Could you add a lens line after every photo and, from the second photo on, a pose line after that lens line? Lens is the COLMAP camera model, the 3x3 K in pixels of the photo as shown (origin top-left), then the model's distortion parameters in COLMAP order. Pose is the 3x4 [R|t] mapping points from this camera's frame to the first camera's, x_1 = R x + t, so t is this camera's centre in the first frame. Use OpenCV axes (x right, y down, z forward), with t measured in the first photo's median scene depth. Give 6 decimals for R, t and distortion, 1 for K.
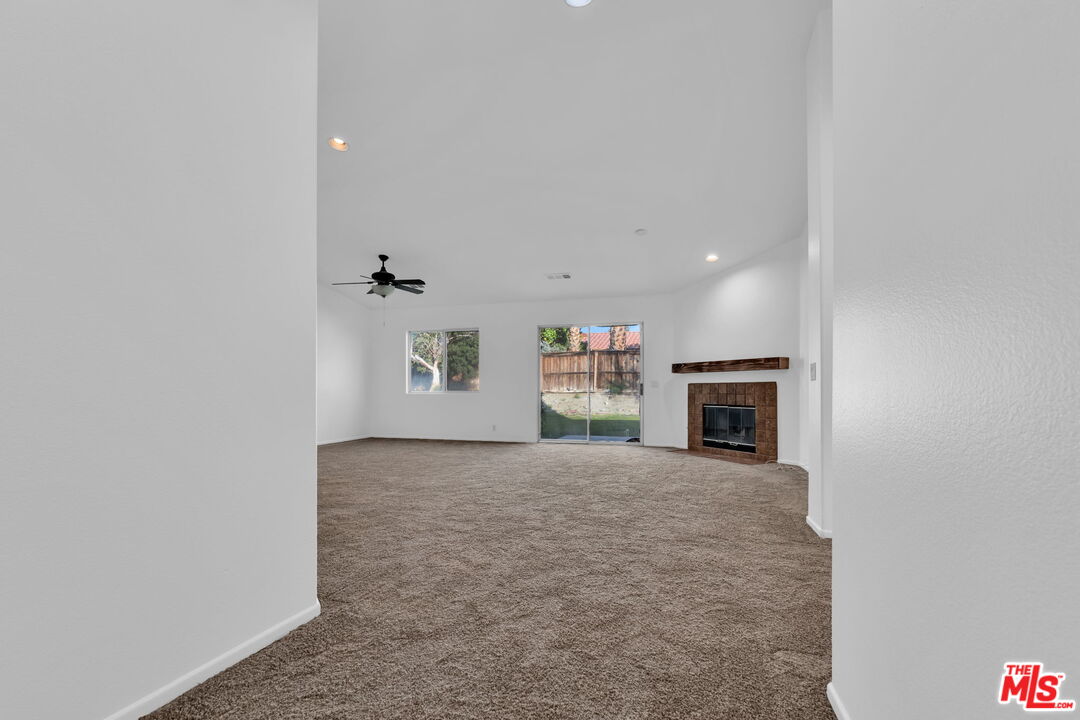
lens RADIAL K [[466.6, 0, 552.0], [0, 466.6, 388.5], [0, 0, 1]] dist [-0.004825, 0.000499]
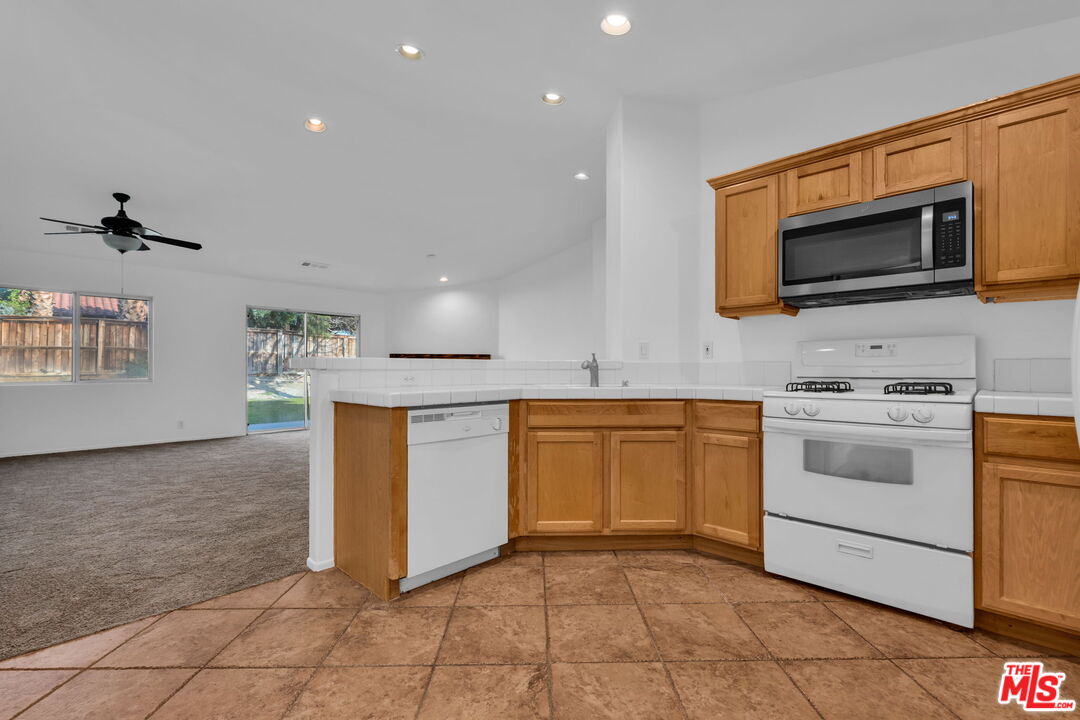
lens RADIAL K [[466.6, 0, 544.1], [0, 466.6, 369.8], [0, 0, 1]] dist [-0.004825, 0.000499]
pose [[0.458489, -0.006195, 0.888678, -0.678691], [-0.002426, 0.999963, 0.008223, -0.022423], [-0.888697, -0.005926, 0.458457, 0.091173]]
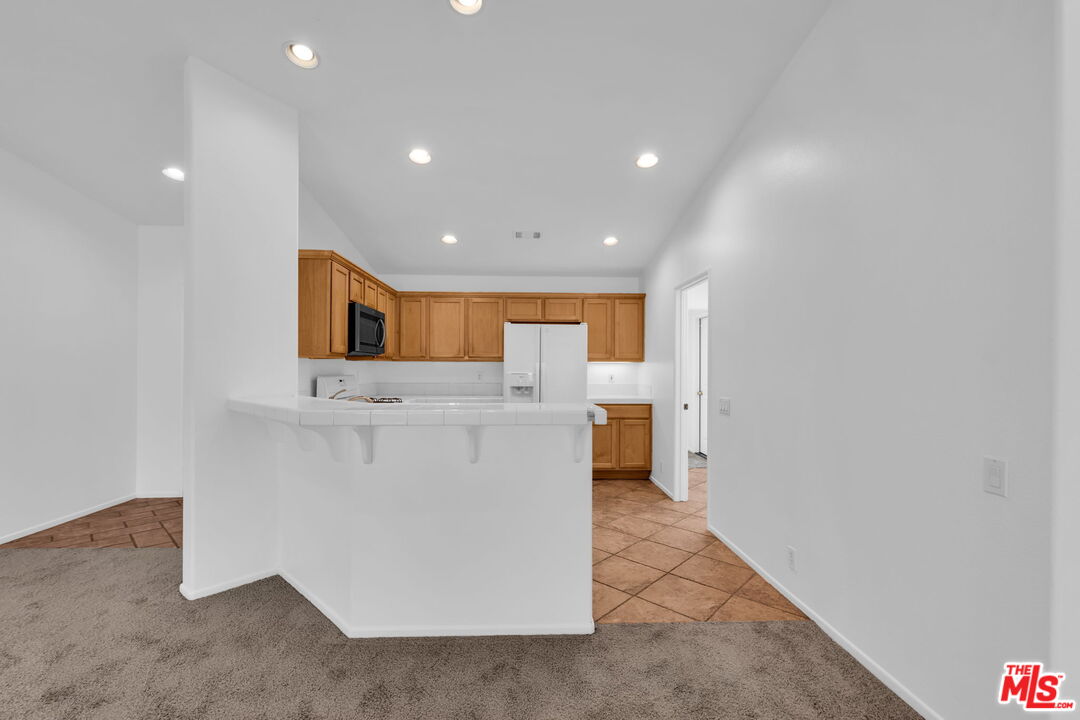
lens RADIAL K [[466.6, 0, 538.7], [0, 466.6, 366.1], [0, 0, 1]] dist [-0.004825, 0.000499]
pose [[-0.947208, -0.003903, -0.320596, -0.294105], [-0.001357, 0.999966, -0.008164, -0.052790], [0.320617, -0.007298, -0.947181, 0.729470]]
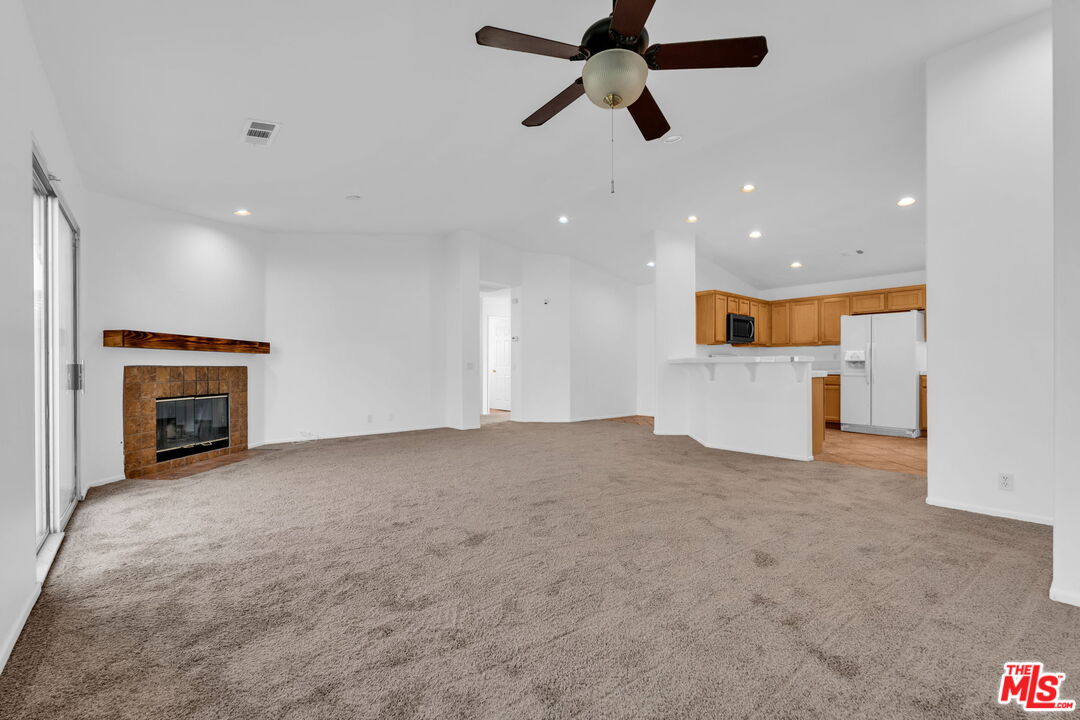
lens RADIAL K [[466.6, 0, 549.7], [0, 466.6, 363.3], [0, 0, 1]] dist [-0.004825, 0.000499]
pose [[-0.851004, 0.007688, 0.525102, -0.488926], [0.001634, 0.999927, -0.011992, -0.006351], [-0.525156, -0.009347, -0.850955, 1.284461]]
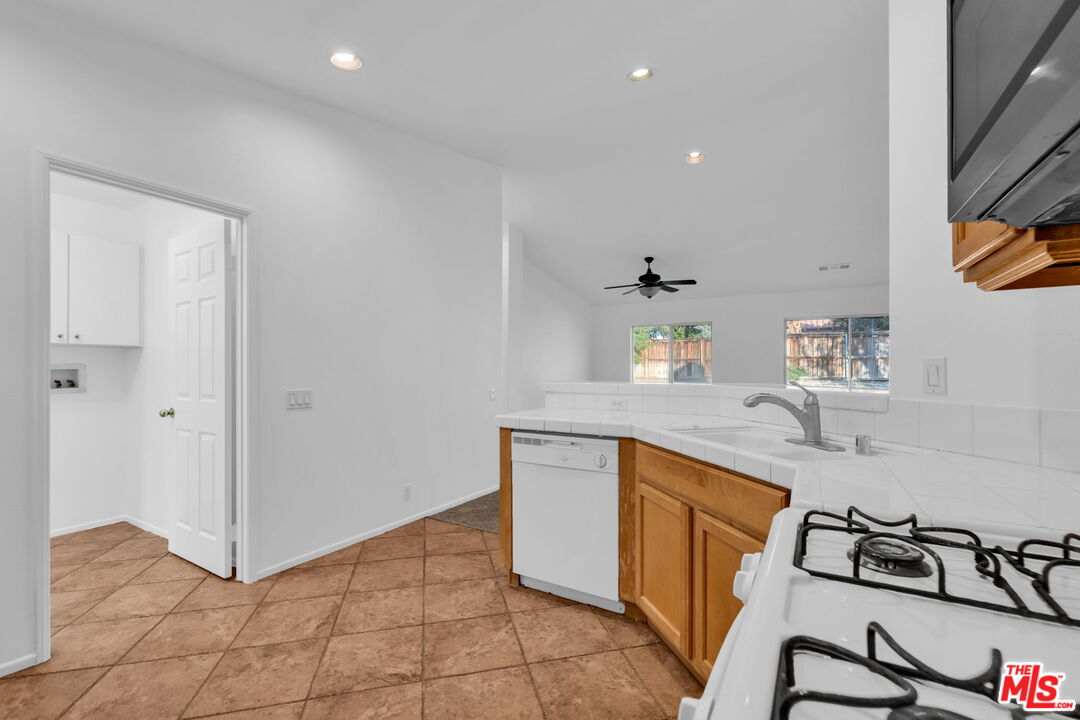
lens RADIAL K [[466.6, 0, 548.3], [0, 466.6, 364.3], [0, 0, 1]] dist [-0.004825, 0.000499]
pose [[0.968793, -0.005230, -0.247814, -0.313723], [0.003831, 0.999974, -0.006127, -0.044413], [0.247840, 0.004986, 0.968788, -0.043293]]
